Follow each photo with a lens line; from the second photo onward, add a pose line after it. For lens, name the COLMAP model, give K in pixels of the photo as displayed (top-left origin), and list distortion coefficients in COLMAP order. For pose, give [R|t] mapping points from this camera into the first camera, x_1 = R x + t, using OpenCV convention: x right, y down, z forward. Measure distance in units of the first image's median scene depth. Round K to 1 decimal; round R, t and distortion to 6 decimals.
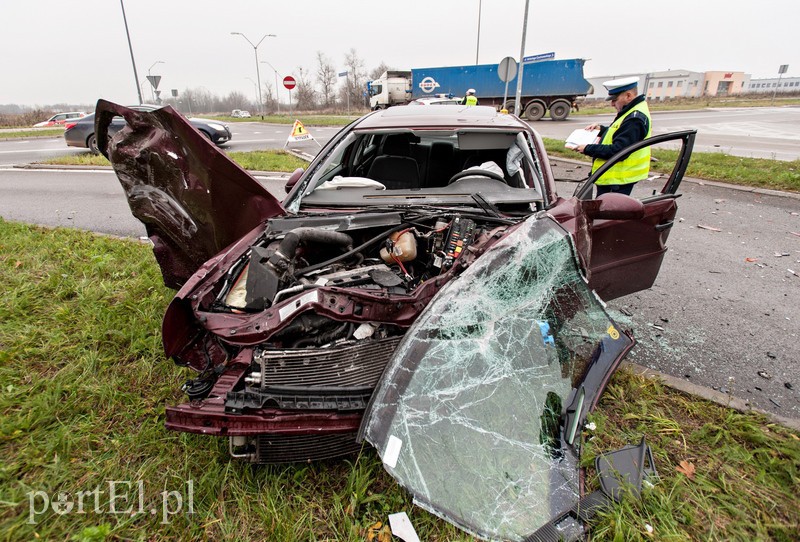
lens RADIAL K [[416.2, 0, 382.4], [0, 416.2, 238.4], [0, 0, 1]] dist [0.028012, -0.000008]
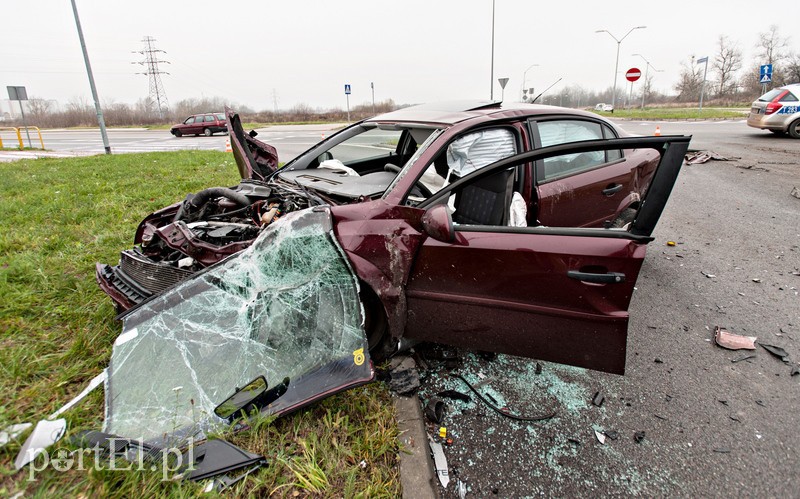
lens RADIAL K [[390.0, 0, 399.3], [0, 390.0, 197.0], [0, 0, 1]] dist [0.019537, -0.000297]
pose [[0.694752, 0.153886, -0.702594, 1.183715], [-0.199372, 0.979769, 0.017448, -0.137926], [0.691065, 0.127955, 0.711377, 0.461740]]
